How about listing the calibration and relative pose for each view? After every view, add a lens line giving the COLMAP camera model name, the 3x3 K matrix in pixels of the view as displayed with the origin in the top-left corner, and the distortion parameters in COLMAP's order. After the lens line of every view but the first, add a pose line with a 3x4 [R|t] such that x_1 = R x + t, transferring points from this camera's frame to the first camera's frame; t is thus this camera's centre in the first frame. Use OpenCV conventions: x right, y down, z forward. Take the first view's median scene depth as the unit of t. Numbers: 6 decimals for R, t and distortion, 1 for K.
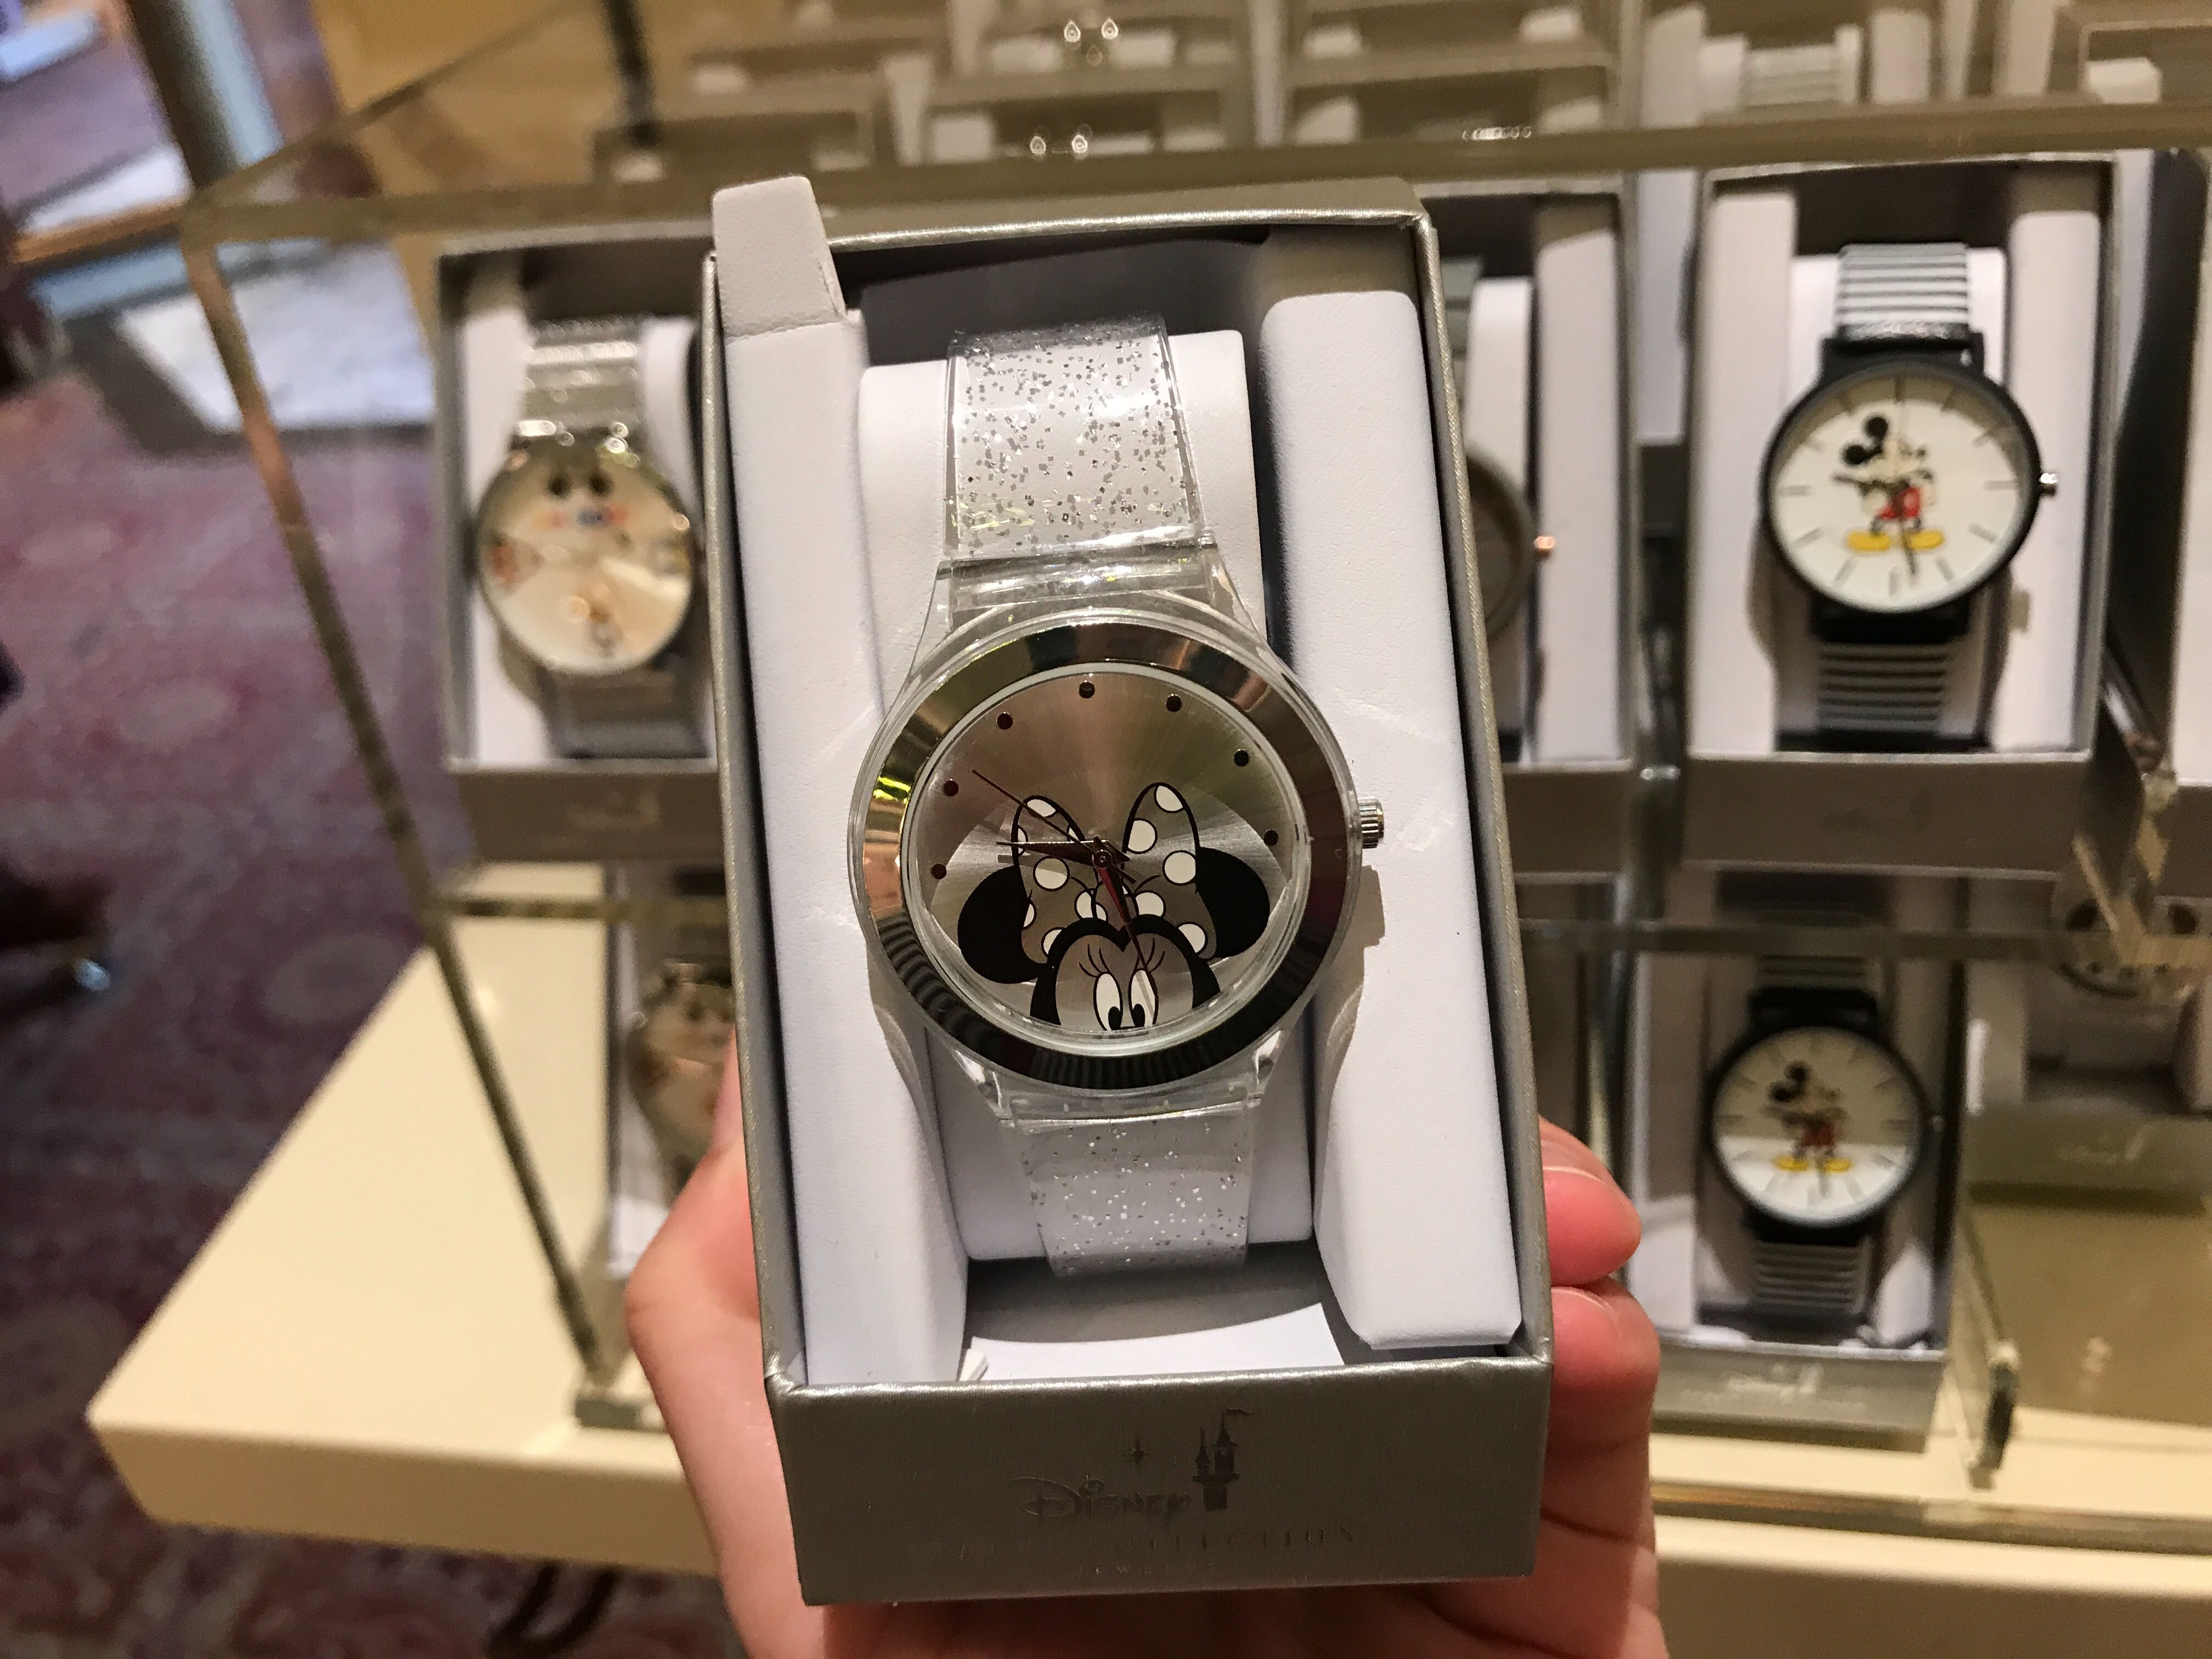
lens RADIAL K [[1973.8, 0, 1089.2], [0, 1973.8, 785.3], [0, 0, 1]] dist [0.048438, -0.049854]
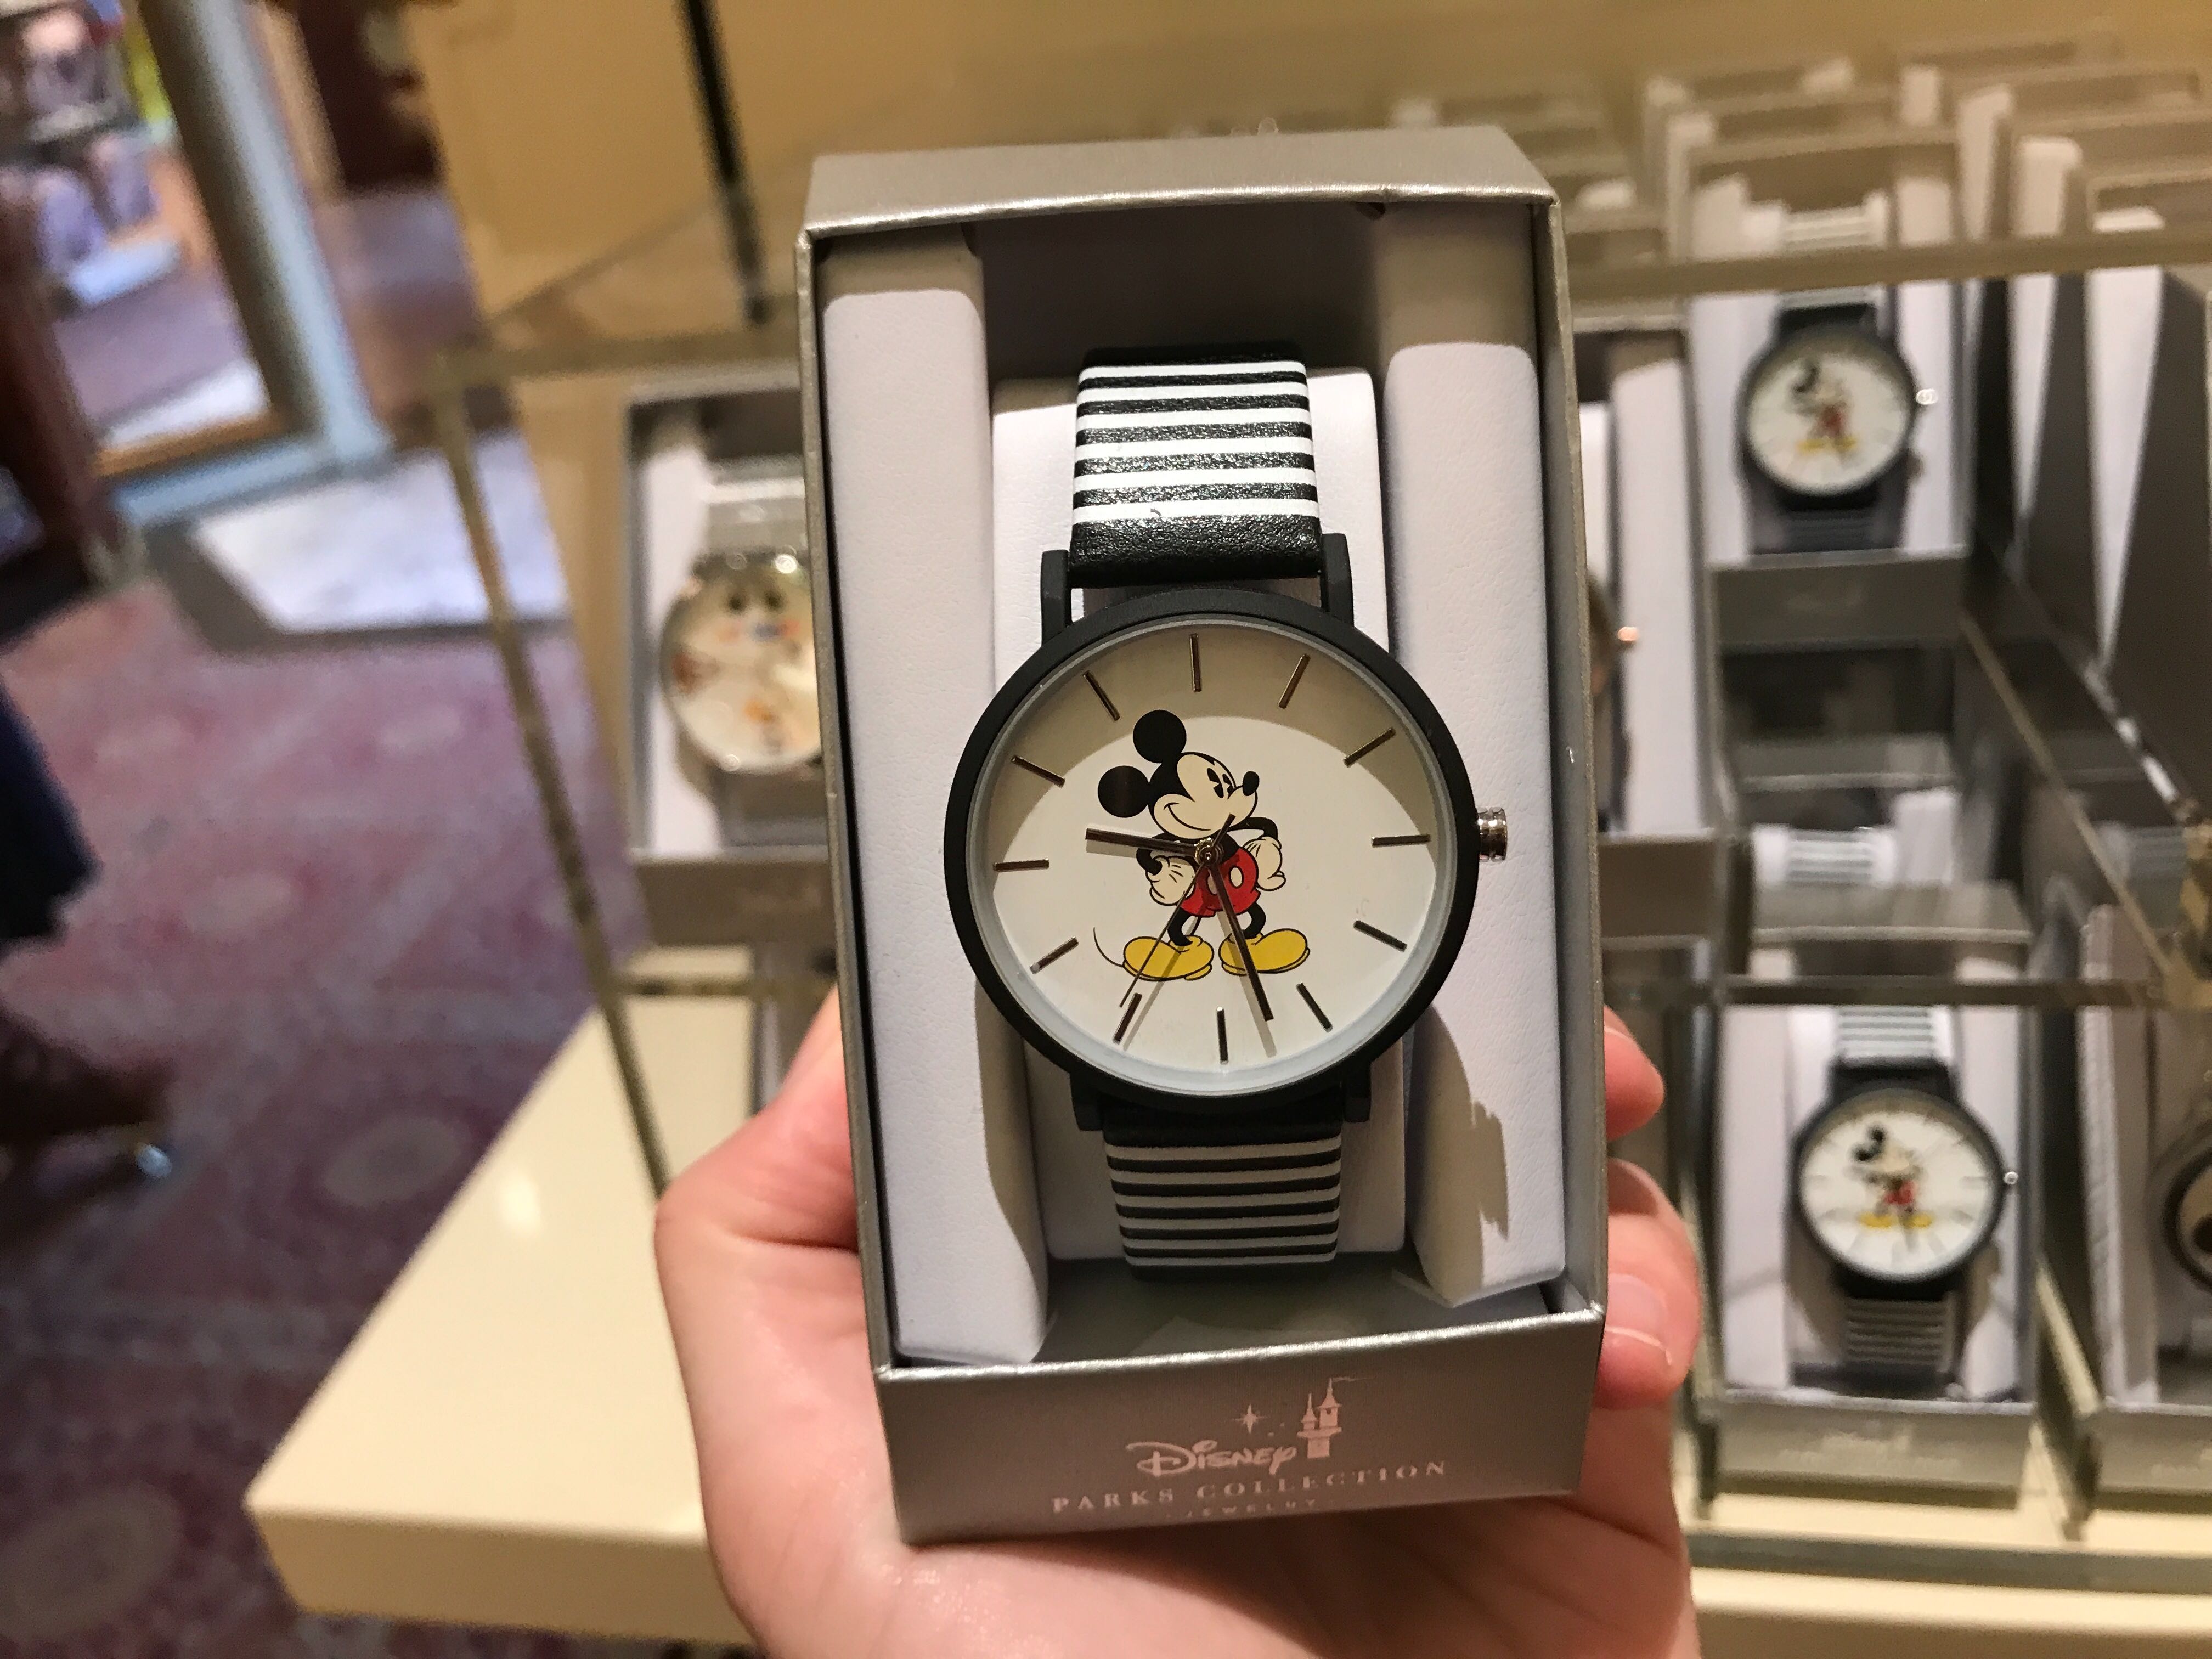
lens RADIAL K [[1973.8, 0, 1086.3], [0, 1973.8, 785.8], [0, 0, 1]] dist [0.048438, -0.049854]
pose [[0.999759, -0.011197, -0.018902, -0.042262], [0.009314, 0.995248, -0.096930, 0.052733], [0.019897, 0.096731, 0.995112, -0.083102]]
